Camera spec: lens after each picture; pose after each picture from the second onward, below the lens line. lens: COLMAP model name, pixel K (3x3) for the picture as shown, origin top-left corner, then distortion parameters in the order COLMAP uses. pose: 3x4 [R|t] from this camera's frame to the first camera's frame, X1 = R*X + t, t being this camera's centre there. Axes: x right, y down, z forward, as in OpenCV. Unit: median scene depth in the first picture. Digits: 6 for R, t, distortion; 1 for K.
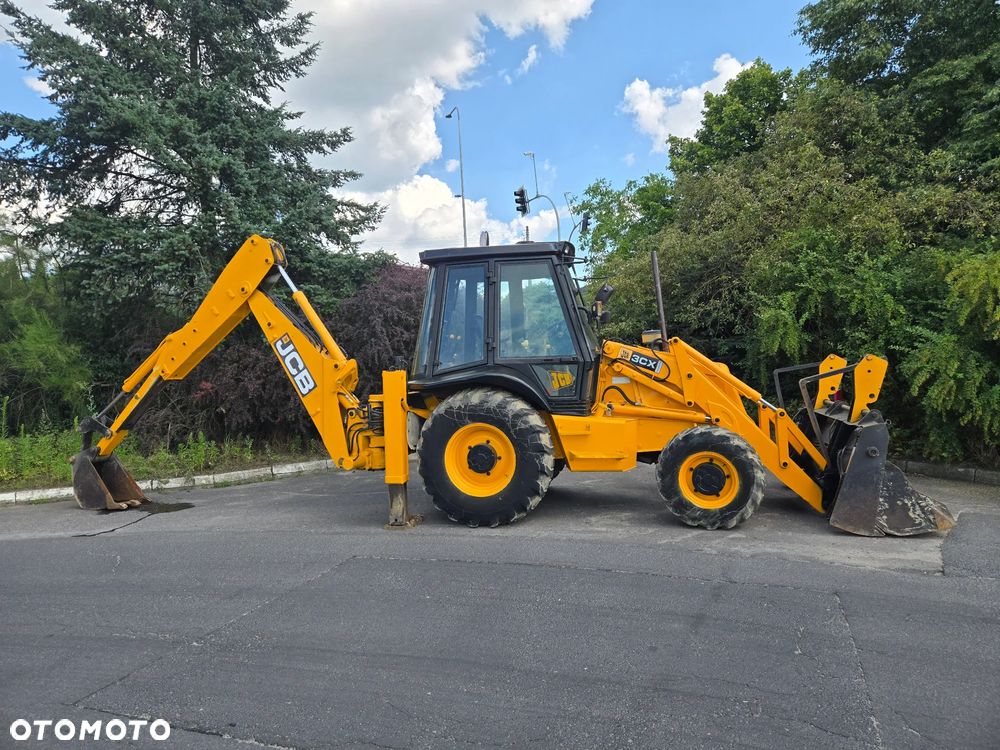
lens RADIAL K [[657.1, 0, 504.9], [0, 657.1, 370.9], [0, 0, 1]] dist [0.075240, -0.075861]
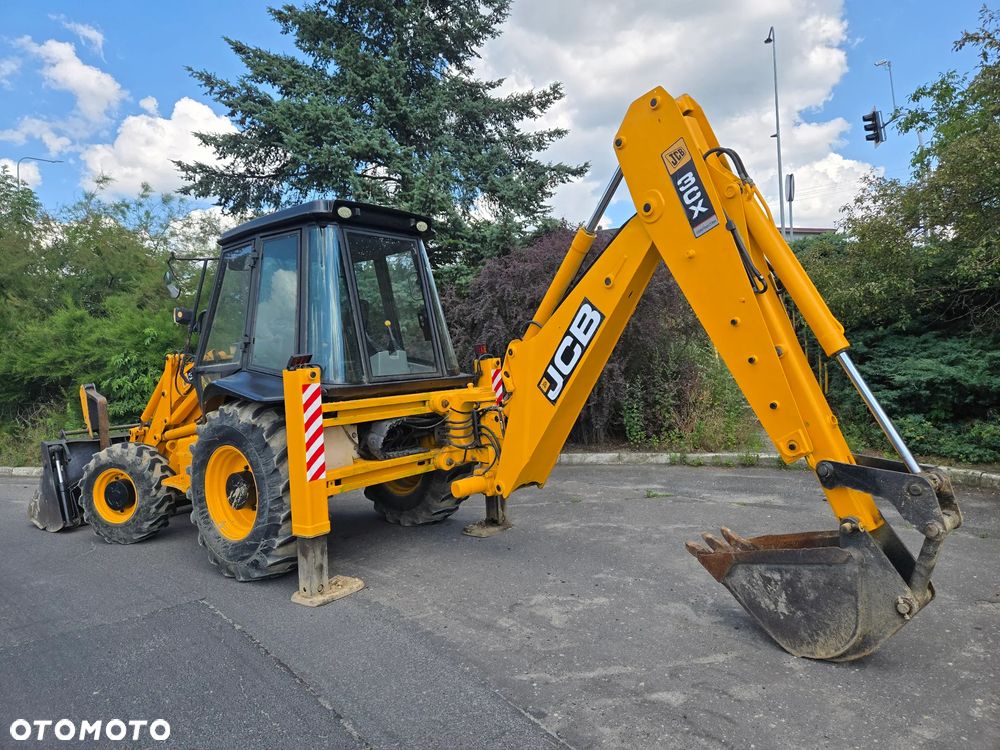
lens RADIAL K [[662.7, 0, 504.2], [0, 662.7, 368.8], [0, 0, 1]] dist [0.067109, -0.069096]
pose [[0.840567, 0.007394, -0.541658, 0.369941], [0.013228, 0.999329, 0.034169, -0.020515], [0.541547, -0.035887, 0.839904, 0.351435]]
